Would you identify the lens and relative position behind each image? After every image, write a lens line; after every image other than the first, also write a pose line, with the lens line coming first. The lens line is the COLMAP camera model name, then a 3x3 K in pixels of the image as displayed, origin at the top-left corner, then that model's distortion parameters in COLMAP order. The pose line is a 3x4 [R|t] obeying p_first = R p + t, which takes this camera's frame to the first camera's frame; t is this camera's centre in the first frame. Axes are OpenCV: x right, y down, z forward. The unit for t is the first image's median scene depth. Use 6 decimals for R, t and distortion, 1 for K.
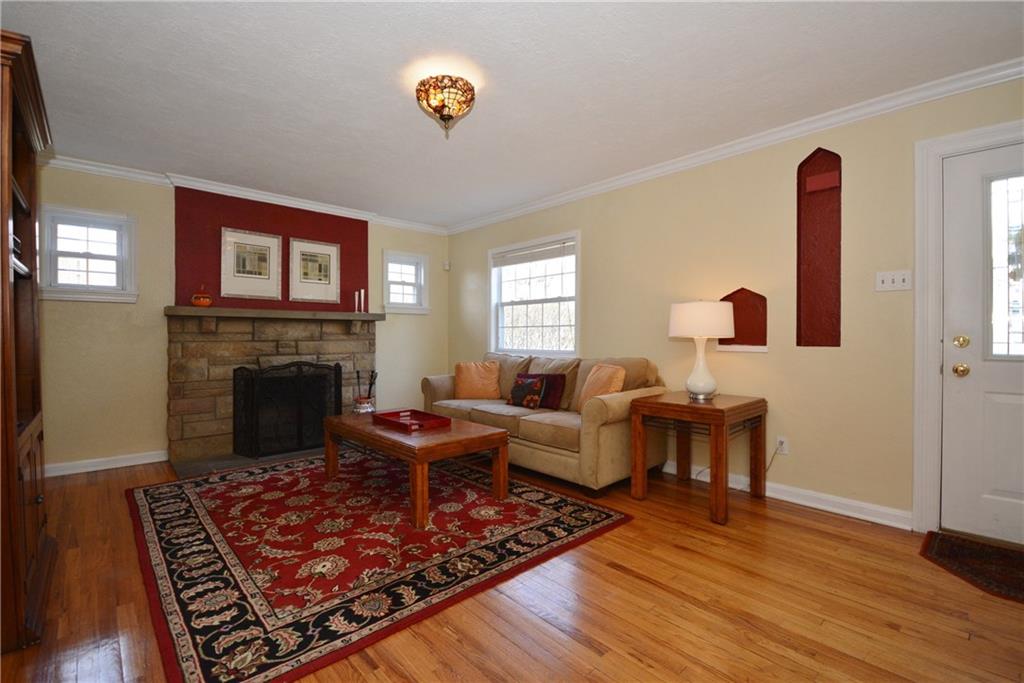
lens RADIAL K [[457.2, 0, 508.5], [0, 457.2, 338.5], [0, 0, 1]] dist [-0.002540, -0.000663]
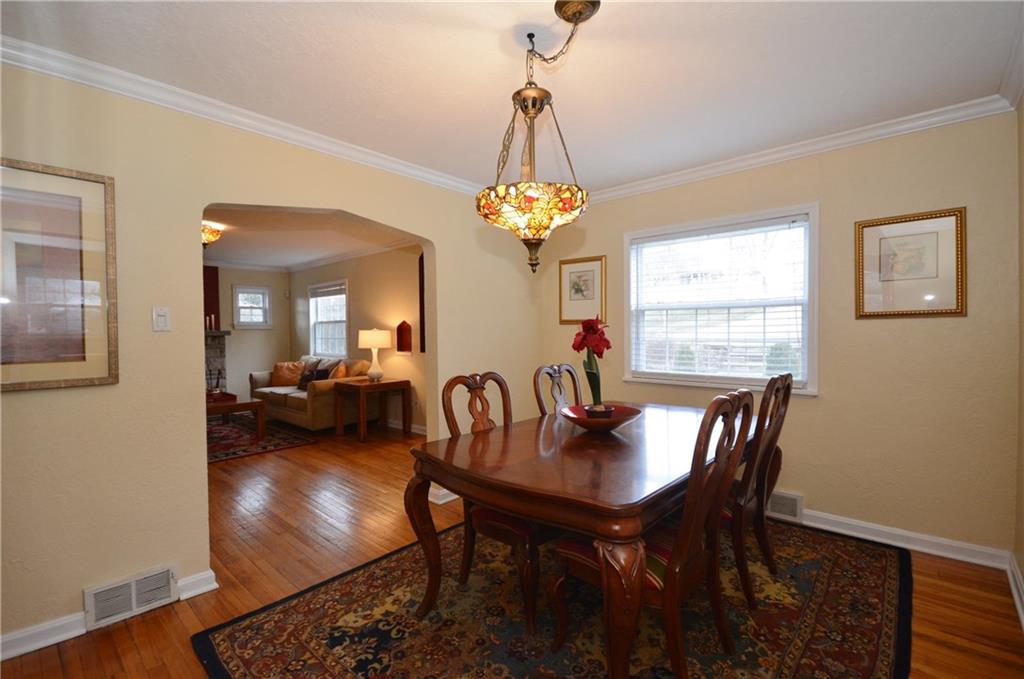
lens RADIAL K [[457.2, 0, 508.5], [0, 457.2, 336.5], [0, 0, 1]] dist [-0.002540, -0.000663]
pose [[0.994841, -0.012167, 0.100717, 0.556029], [0.012146, 0.999926, 0.000825, -0.030898], [-0.100719, 0.000403, 0.994915, -0.647673]]
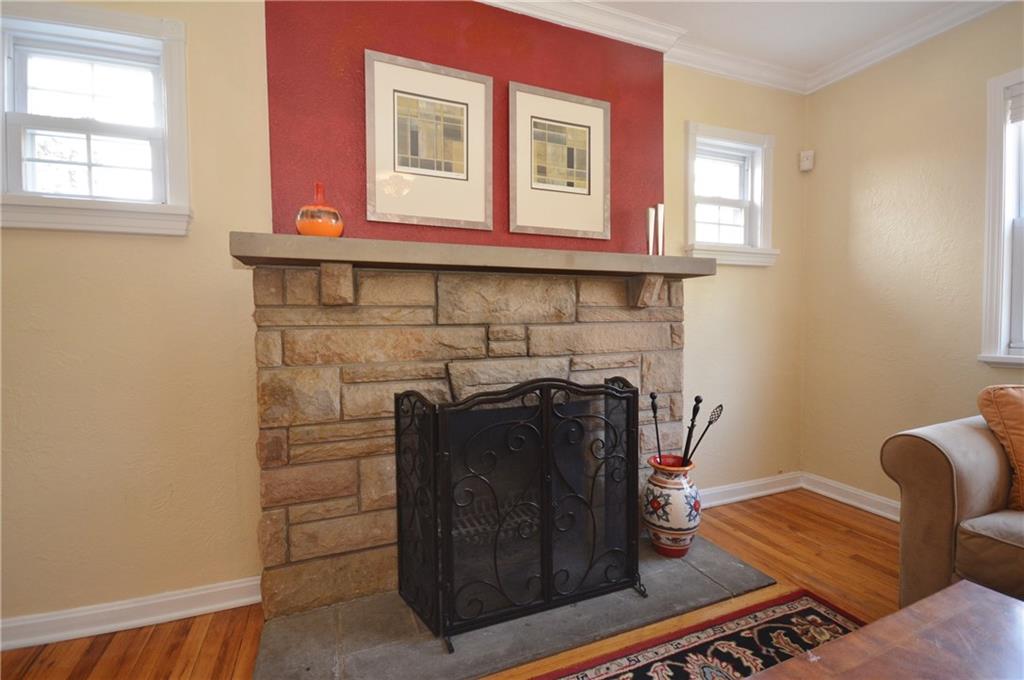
lens RADIAL K [[457.2, 0, 508.5], [0, 457.2, 337.0], [0, 0, 1]] dist [-0.002540, -0.000663]
pose [[0.941241, 0.000035, -0.337737, -0.367119], [0.009339, 0.999615, 0.026130, 0.006125], [0.337608, -0.027749, 0.940878, 0.648354]]
